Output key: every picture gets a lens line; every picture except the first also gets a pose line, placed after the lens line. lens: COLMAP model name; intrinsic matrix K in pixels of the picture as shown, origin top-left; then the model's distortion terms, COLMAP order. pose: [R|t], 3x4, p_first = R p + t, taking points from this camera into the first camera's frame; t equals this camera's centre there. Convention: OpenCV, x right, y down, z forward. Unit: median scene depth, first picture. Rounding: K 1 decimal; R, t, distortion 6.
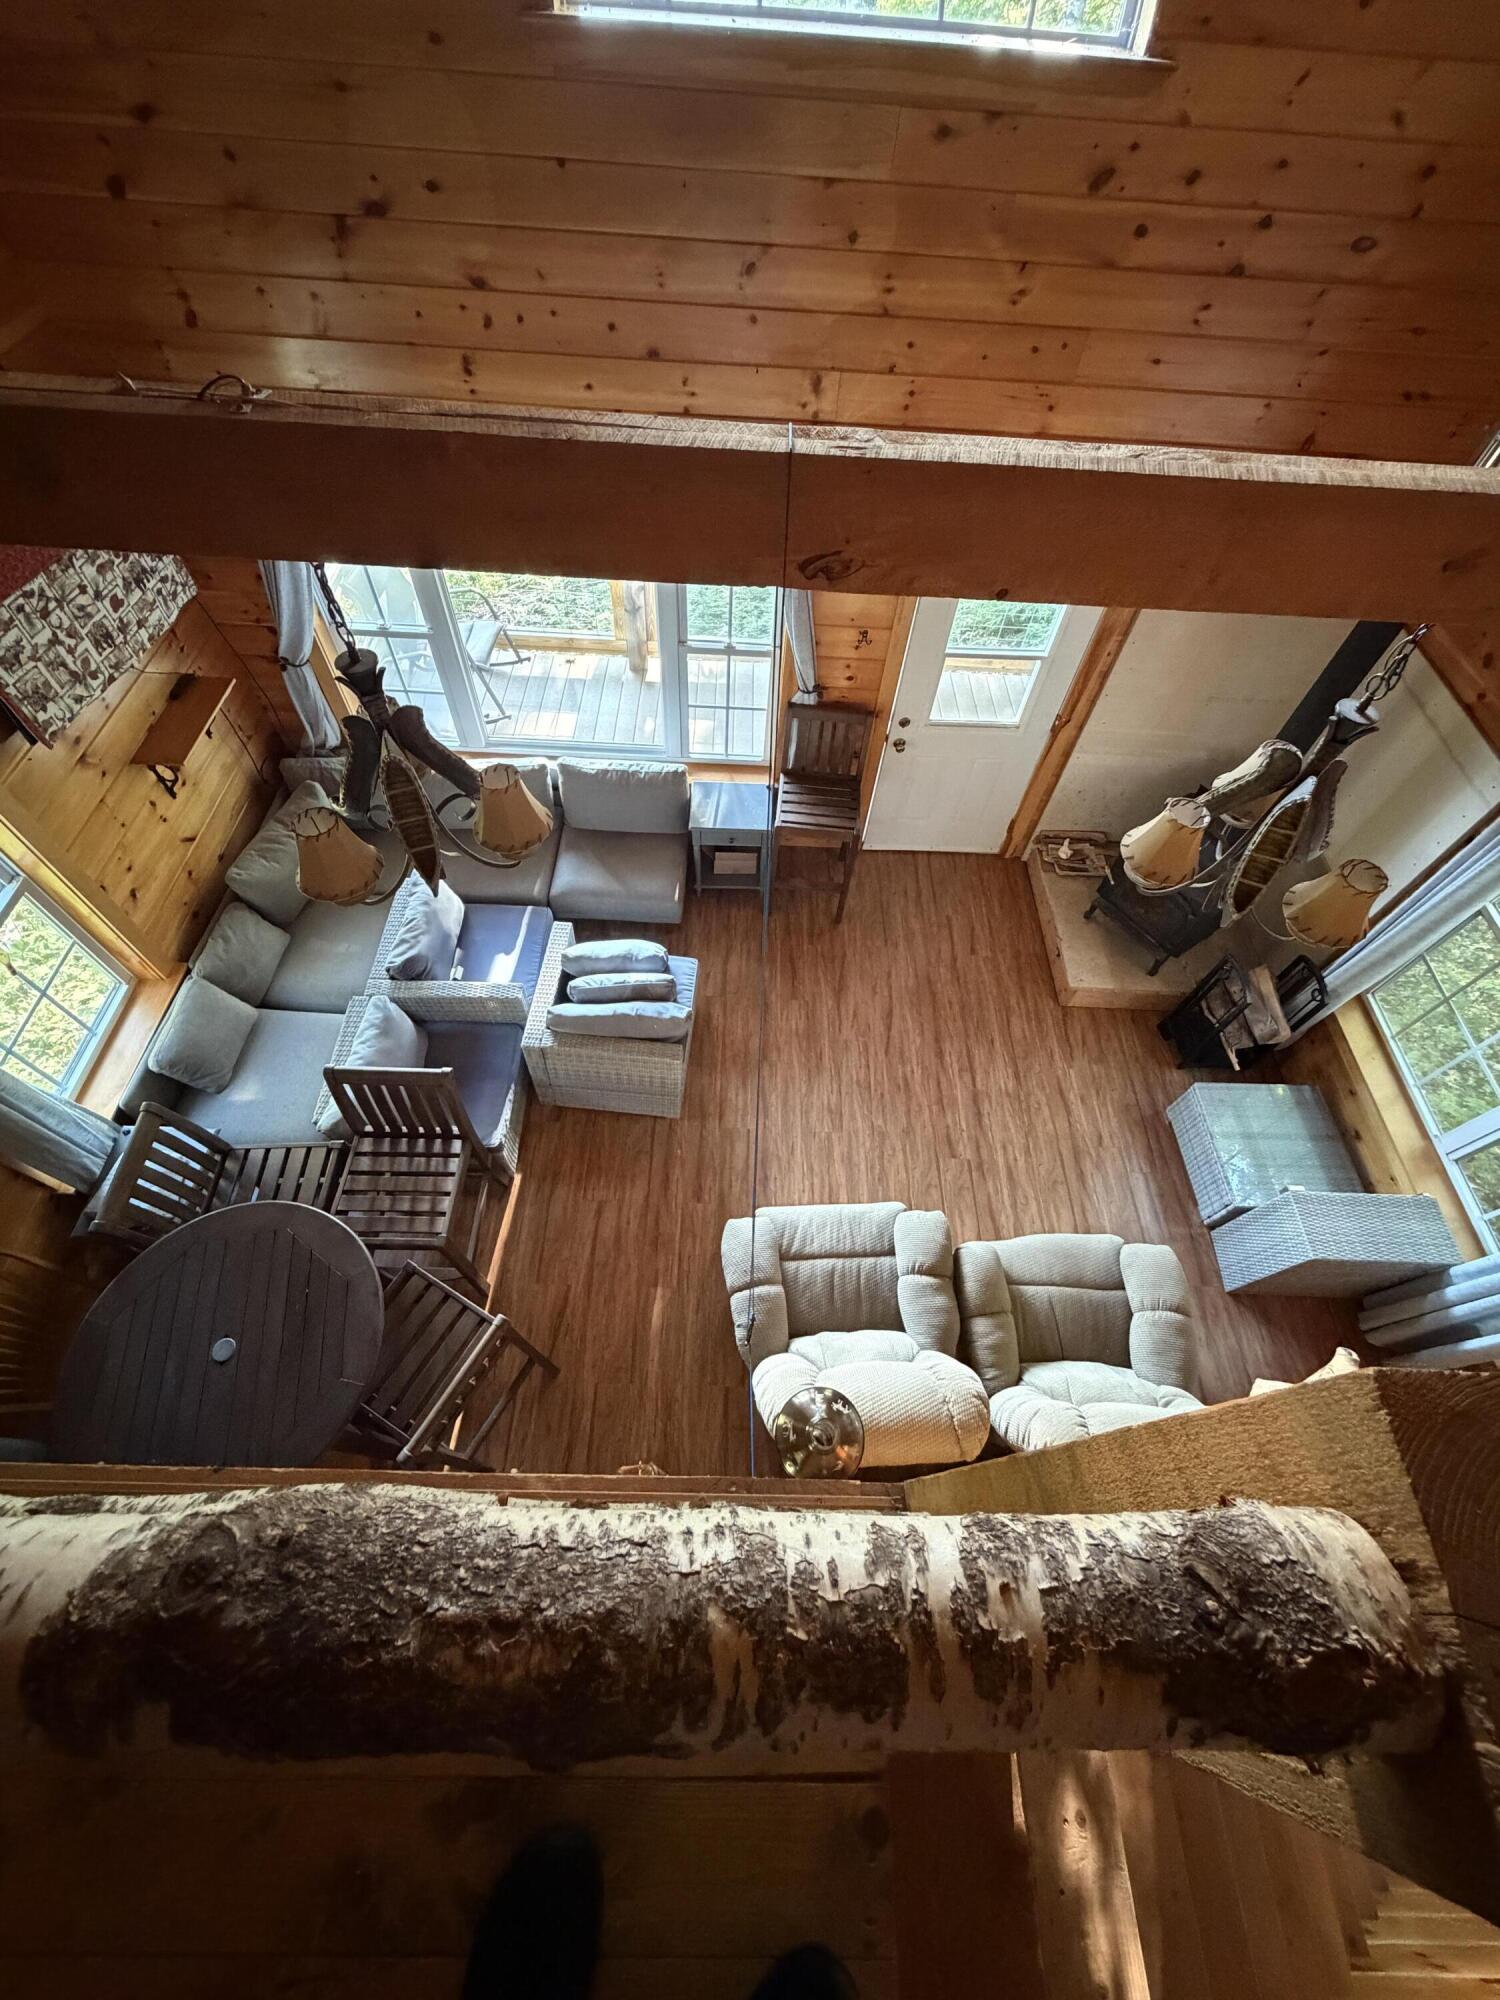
lens RADIAL K [[799.4, 0, 749.2], [0, 799.4, 1001.7], [0, 0, 1]] dist [0.000705, -0.000055]
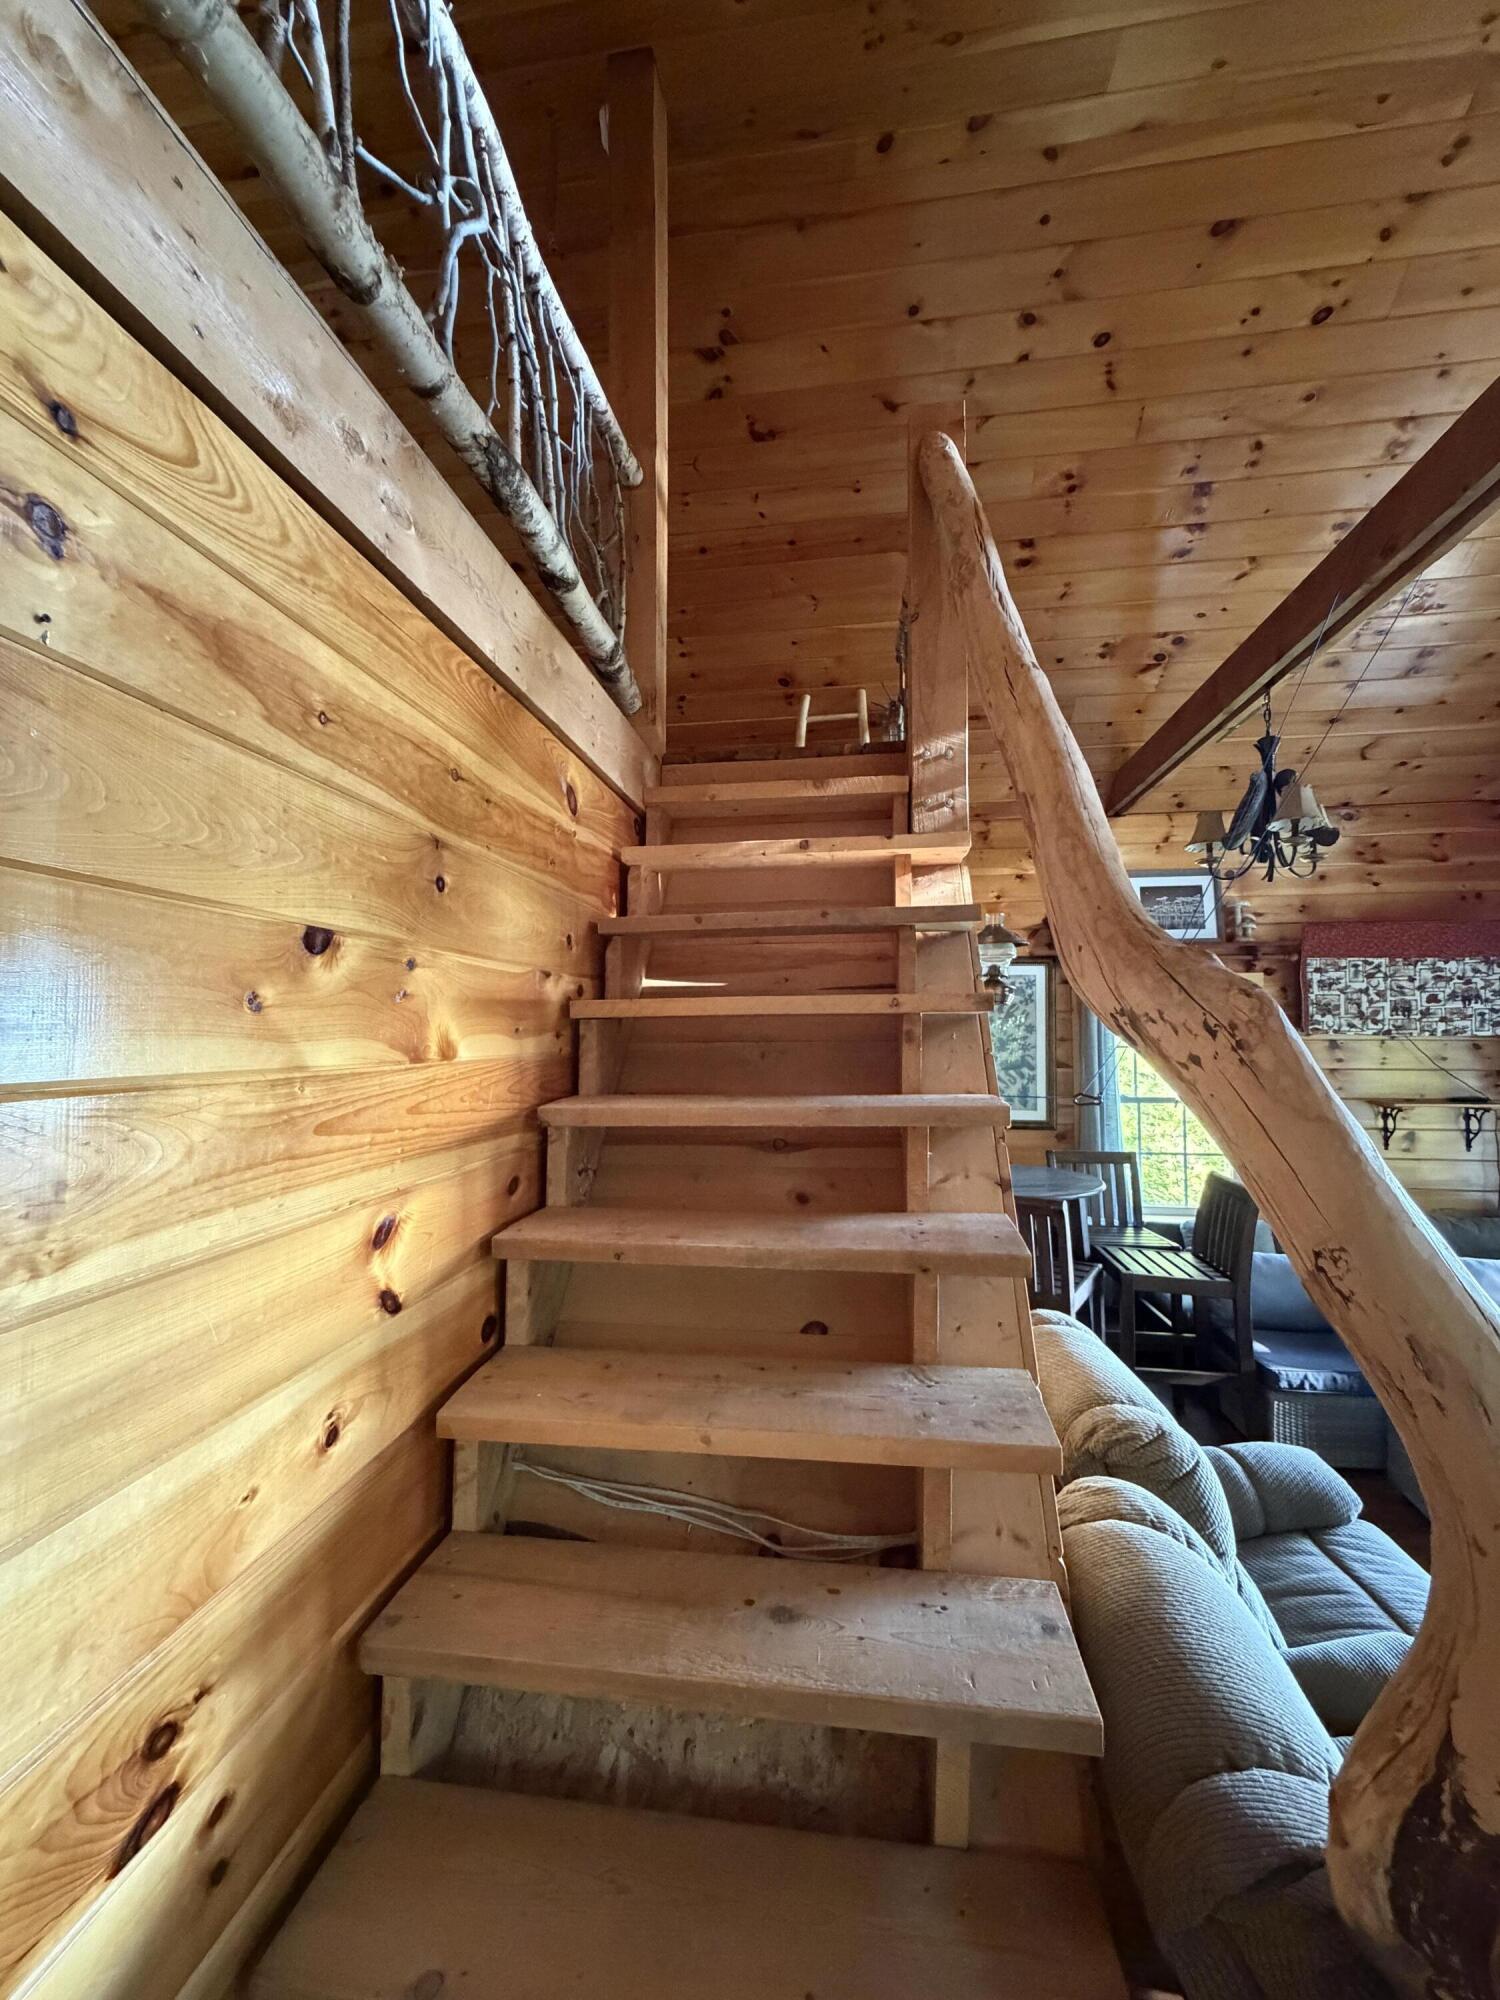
lens RADIAL K [[799.4, 0, 751.0], [0, 799.4, 1010.7], [0, 0, 1]] dist [0.000705, -0.000055]
pose [[-0.125446, -0.071589, -0.989514, 0.832200], [-0.833318, 0.548848, 0.065936, 0.468004], [0.538372, 0.832851, -0.128507, 0.553168]]
